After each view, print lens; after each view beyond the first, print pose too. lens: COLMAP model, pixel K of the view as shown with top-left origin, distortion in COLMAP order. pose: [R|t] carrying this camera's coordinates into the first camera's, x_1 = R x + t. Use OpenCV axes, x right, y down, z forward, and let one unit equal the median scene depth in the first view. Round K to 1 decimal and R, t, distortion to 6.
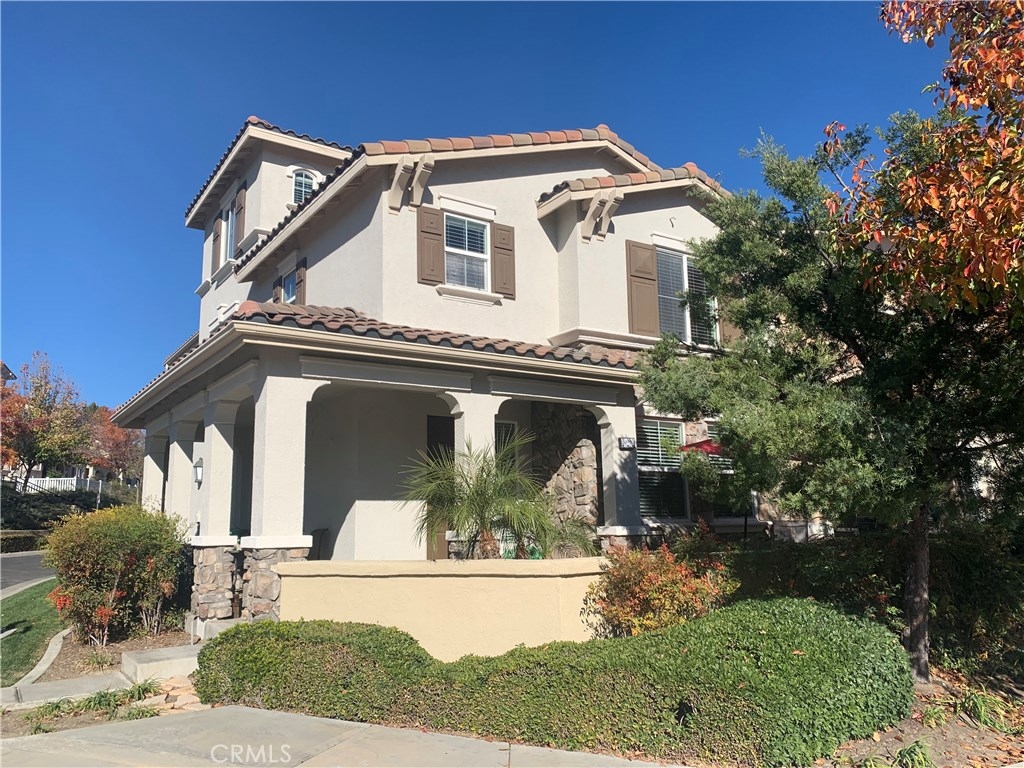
lens RADIAL K [[791.2, 0, 507.0], [0, 791.2, 394.5], [0, 0, 1]] dist [0.023551, -0.020739]
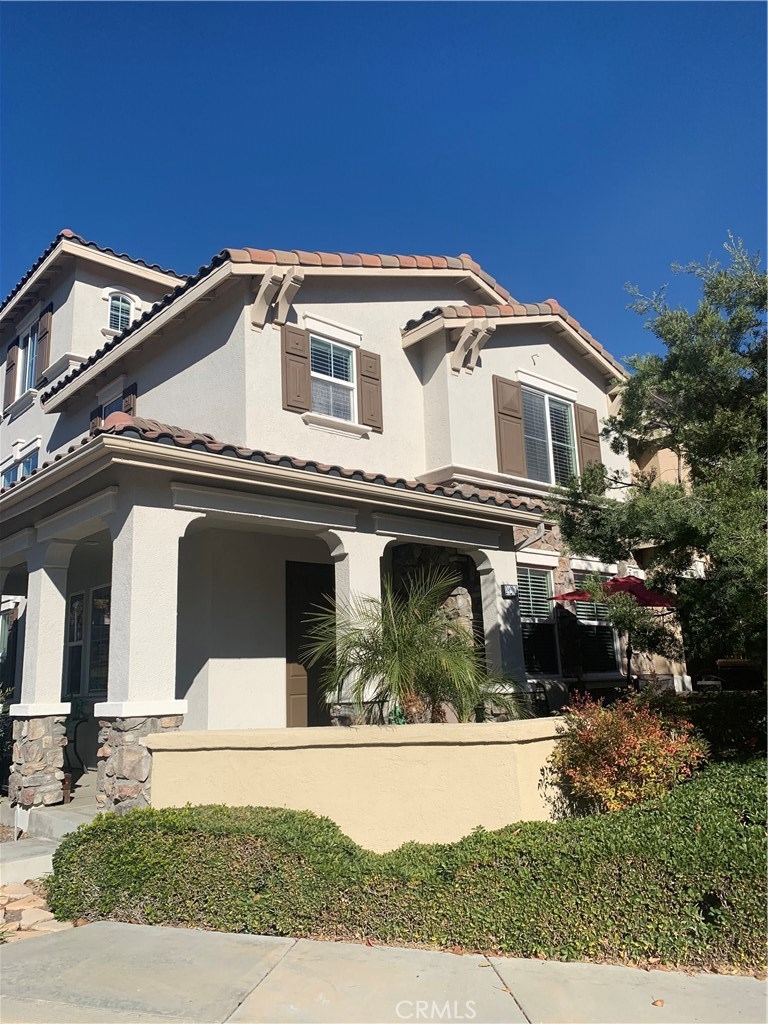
lens RADIAL K [[791.2, 0, 383.0], [0, 791.2, 515.4], [0, 0, 1]] dist [0.023551, -0.020739]
pose [[0.990583, 0.010279, 0.136524, -0.132402], [-0.003449, 0.998735, -0.050168, 0.023149], [-0.136867, 0.049225, 0.989366, 0.124360]]
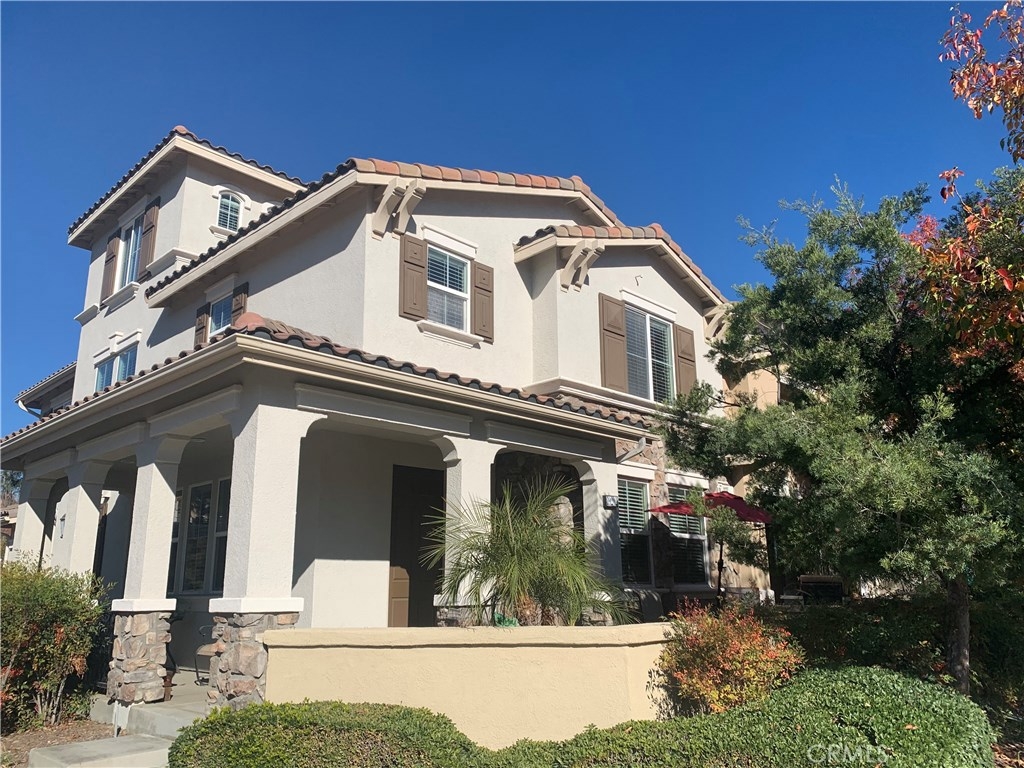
lens RADIAL K [[791.2, 0, 520.6], [0, 791.2, 402.3], [0, 0, 1]] dist [0.023551, -0.020739]
pose [[0.977359, 0.056034, 0.204033, -0.170297], [-0.040360, 0.995962, -0.080189, 0.025827], [-0.207702, 0.070139, 0.975674, 0.102500]]
